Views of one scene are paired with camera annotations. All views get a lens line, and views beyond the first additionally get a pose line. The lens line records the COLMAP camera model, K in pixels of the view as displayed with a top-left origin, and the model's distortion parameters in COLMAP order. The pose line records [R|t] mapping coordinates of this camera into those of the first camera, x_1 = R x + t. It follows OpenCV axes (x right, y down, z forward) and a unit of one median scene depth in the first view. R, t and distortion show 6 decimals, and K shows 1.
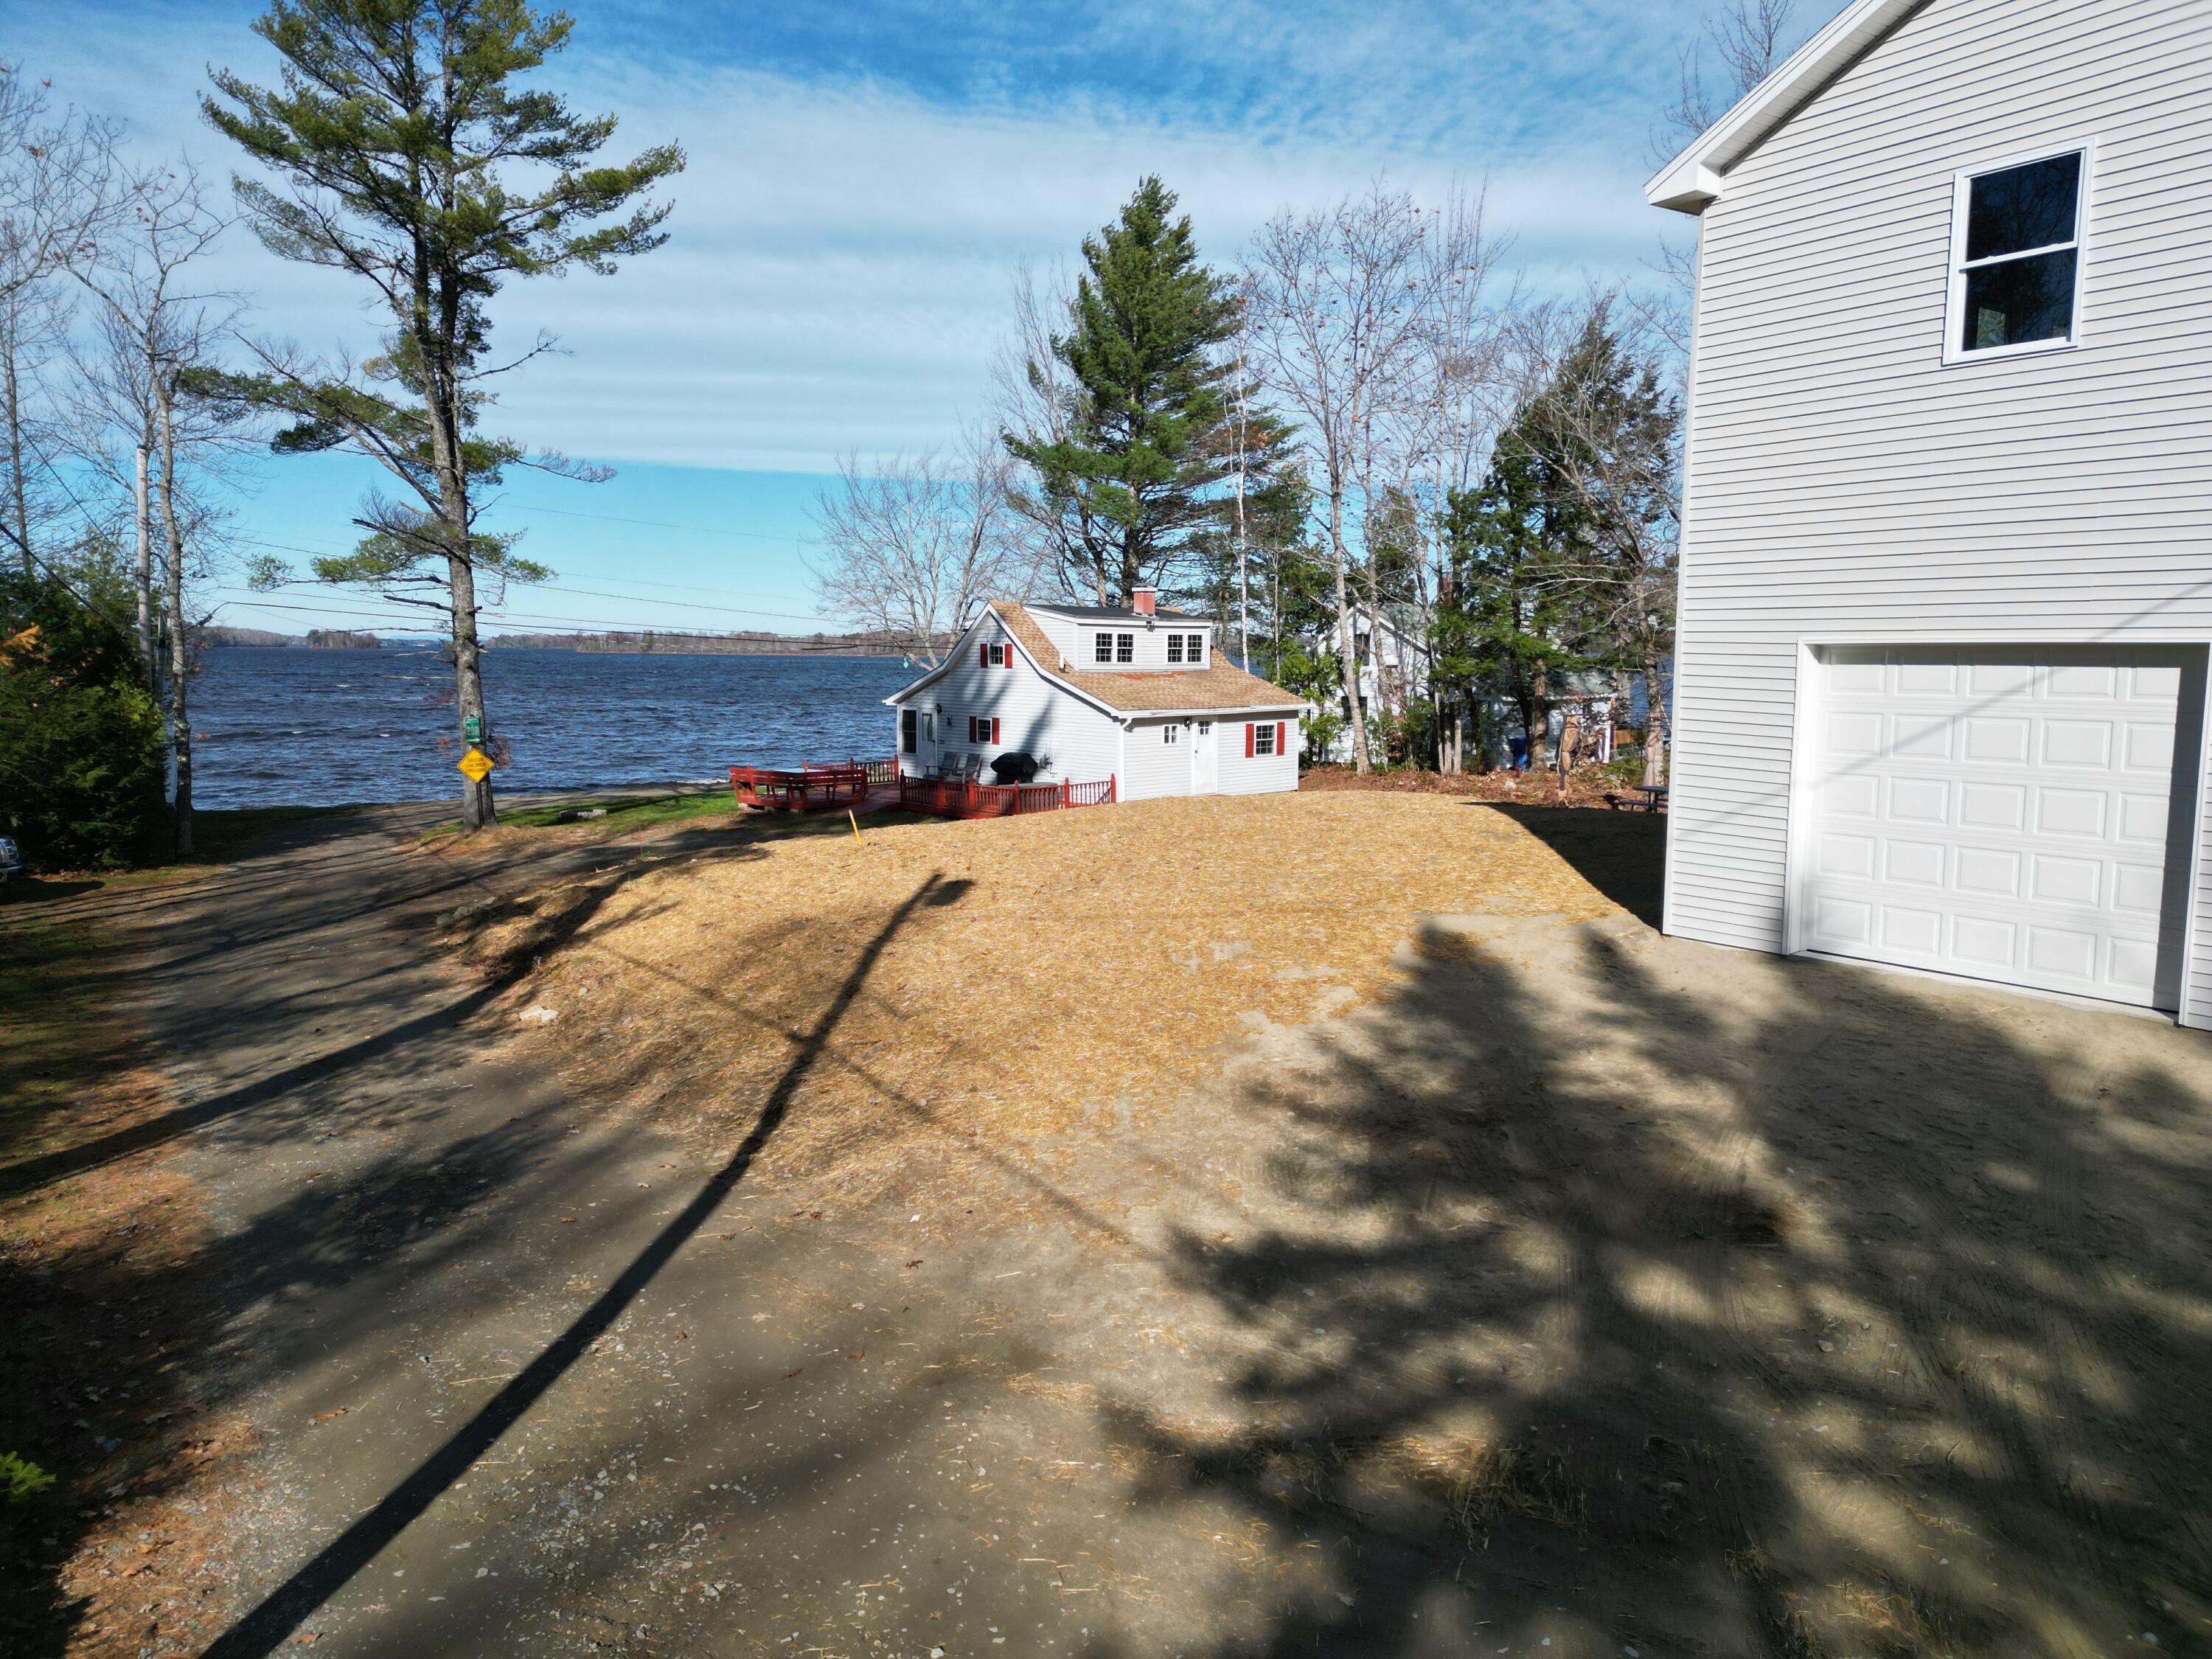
lens RADIAL K [[1562.3, 0, 1110.5], [0, 1562.3, 831.7], [0, 0, 1]] dist [0.108397, -0.084524]
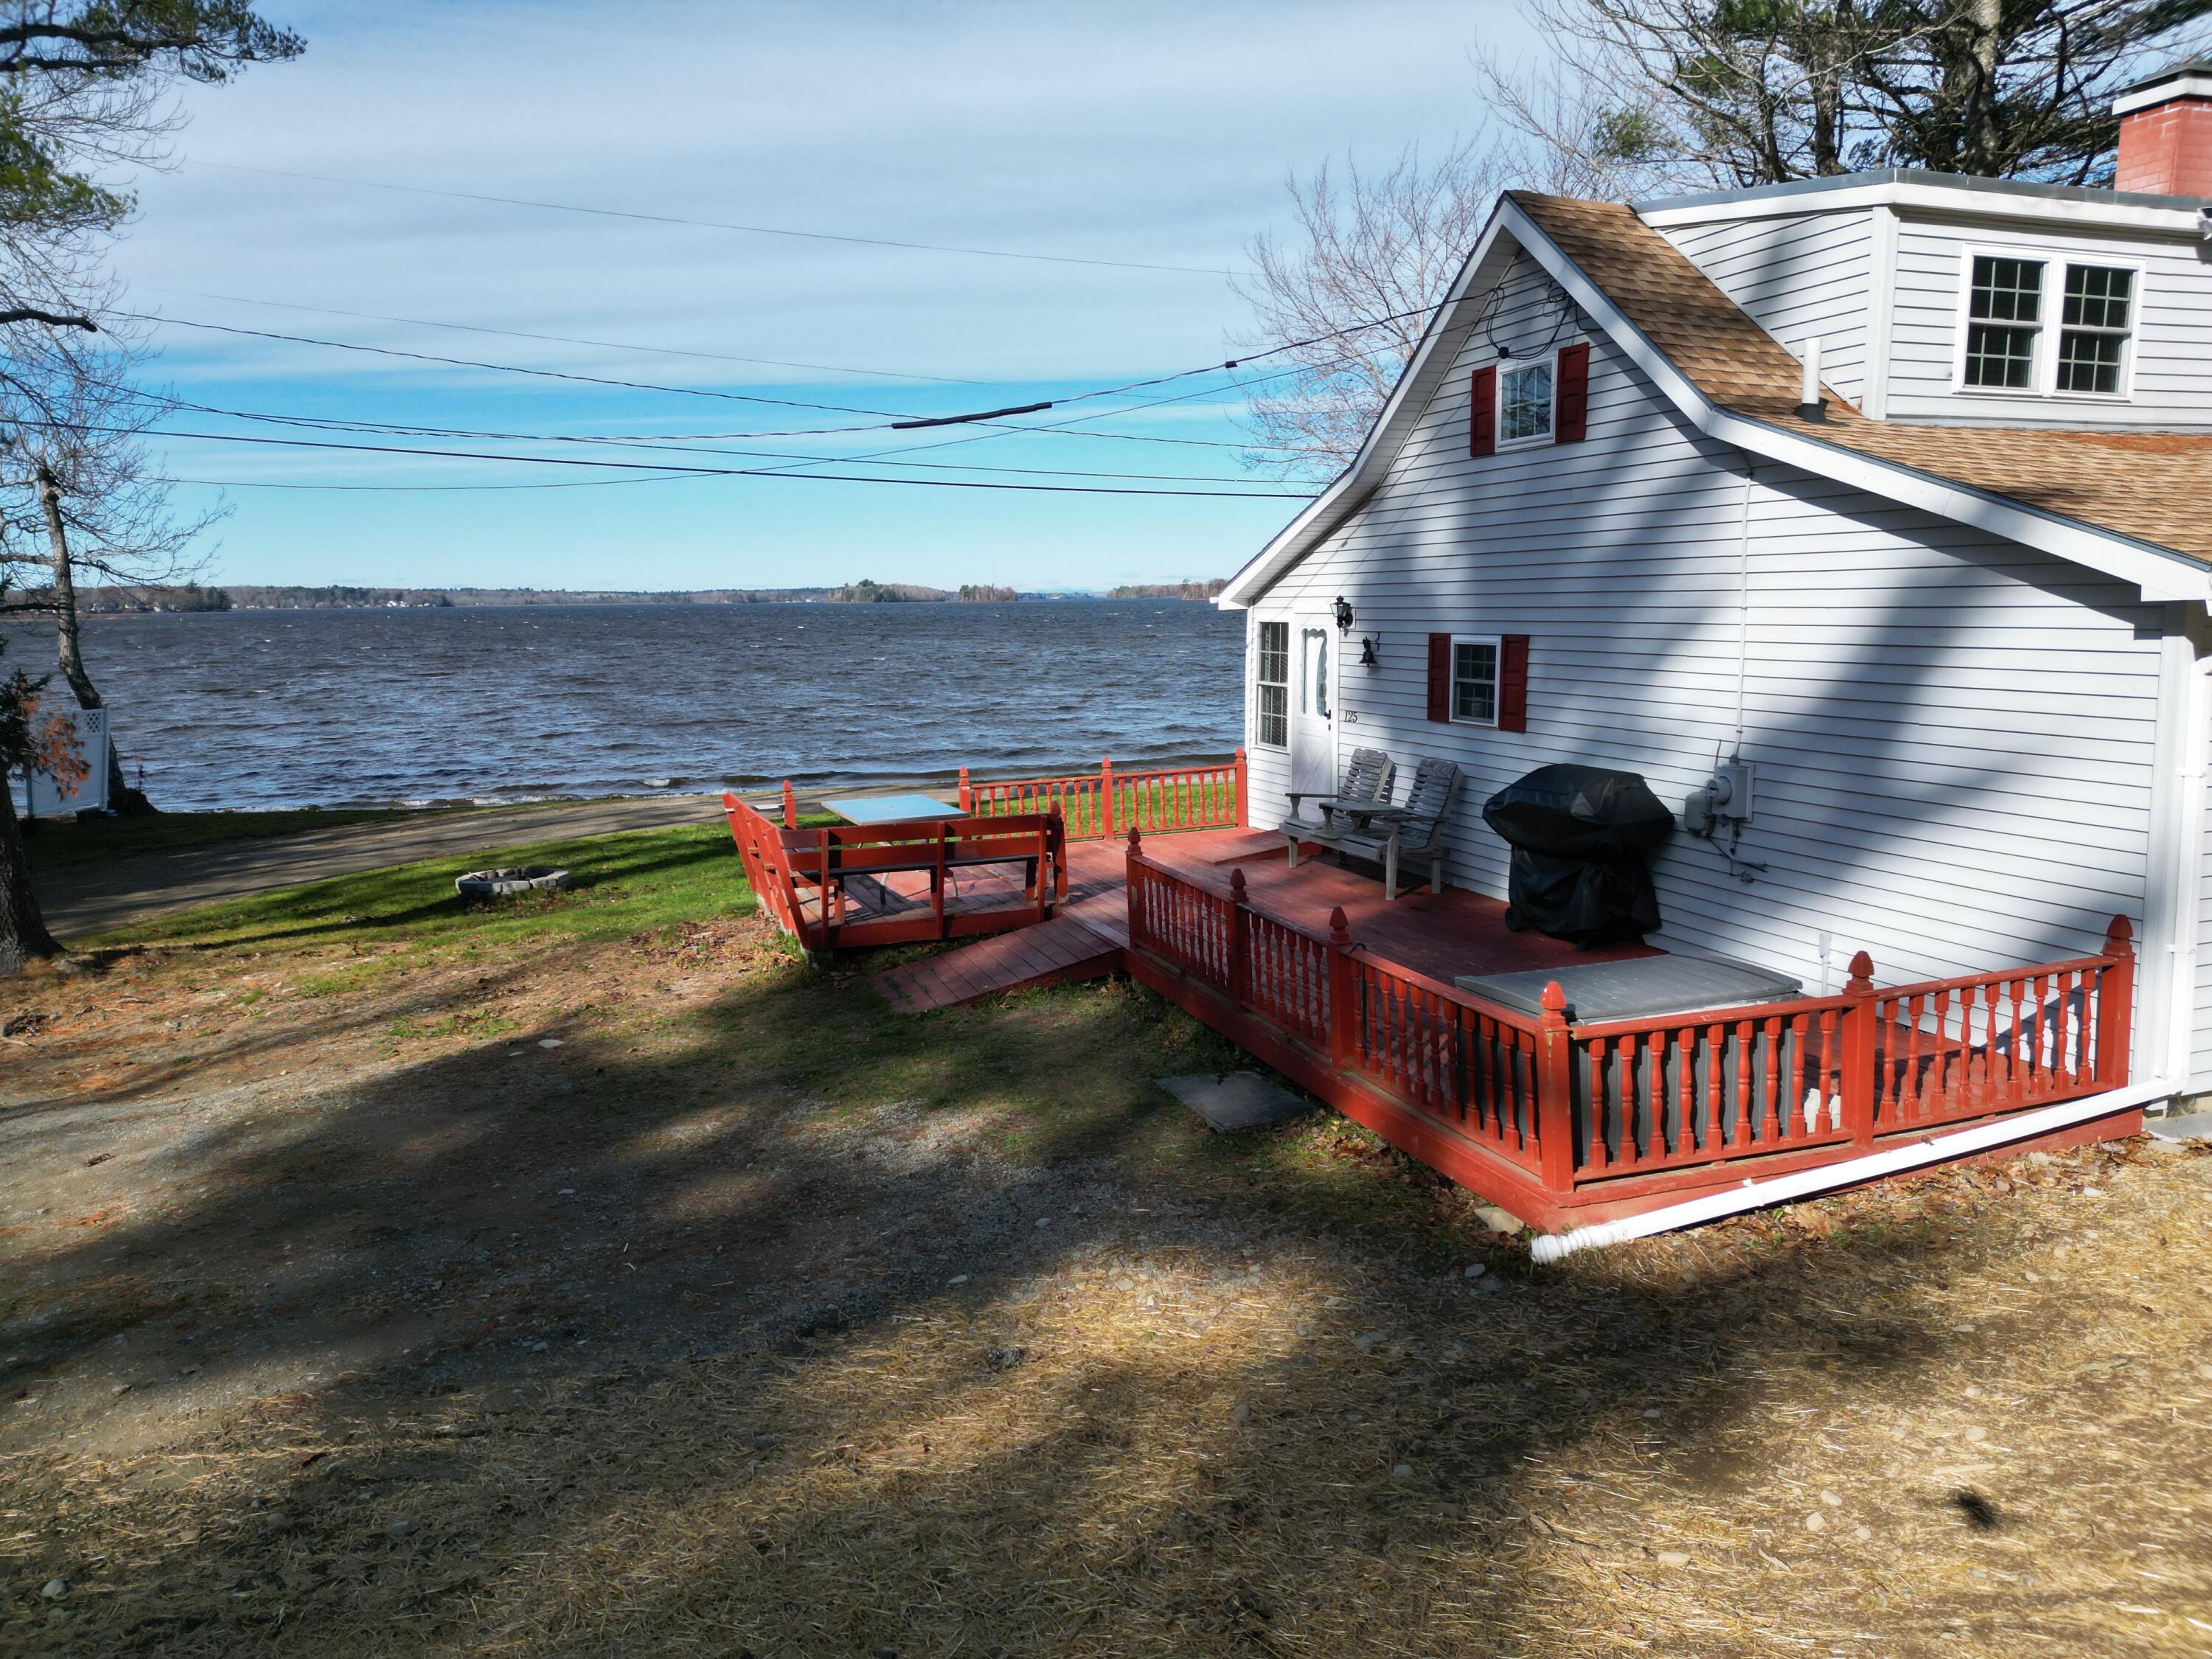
lens RADIAL K [[1562.3, 0, 1110.5], [0, 1562.3, 831.7], [0, 0, 1]] dist [0.108397, -0.084524]
pose [[0.934266, 0.031356, -0.355197, -0.040501], [-0.018182, 0.999020, 0.040366, -0.048626], [0.356114, -0.031254, 0.933920, 0.717219]]
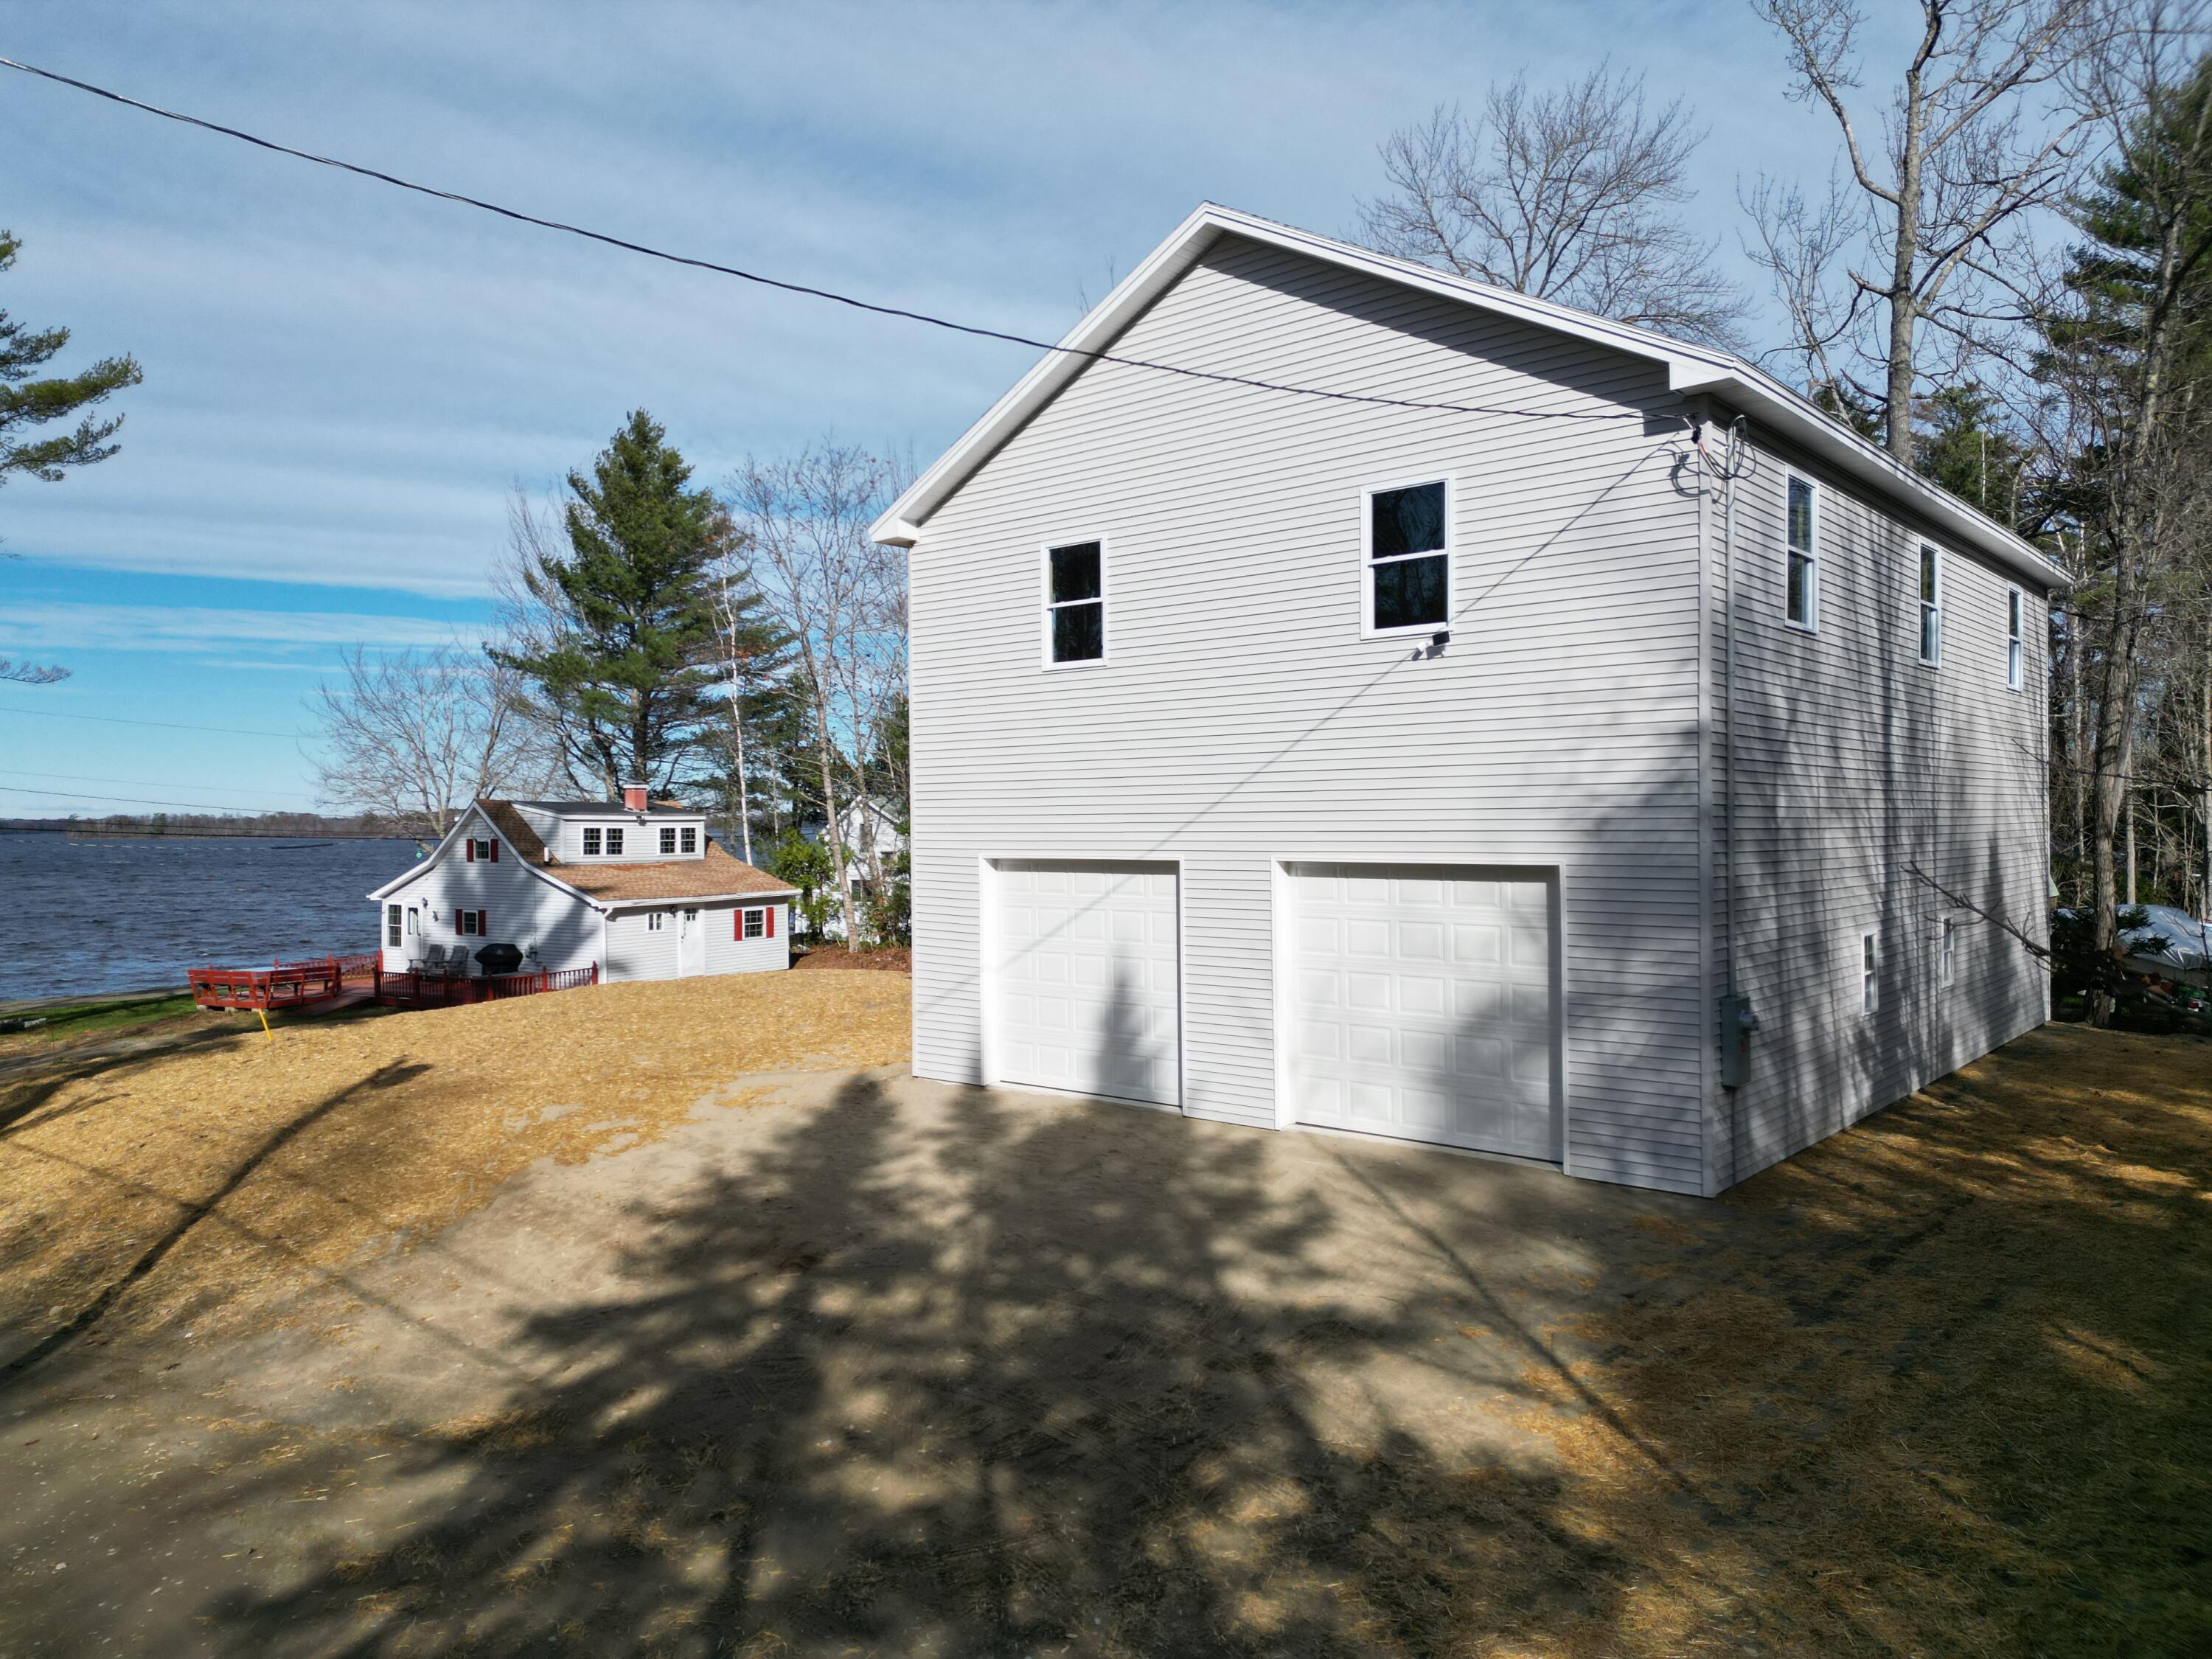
lens RADIAL K [[1562.3, 0, 1110.5], [0, 1562.3, 831.7], [0, 0, 1]] dist [0.108397, -0.084524]
pose [[0.966847, -0.015475, 0.254889, 0.061292], [0.043624, 0.993498, -0.105158, 0.002663], [-0.251604, 0.112791, 0.961235, -0.108707]]
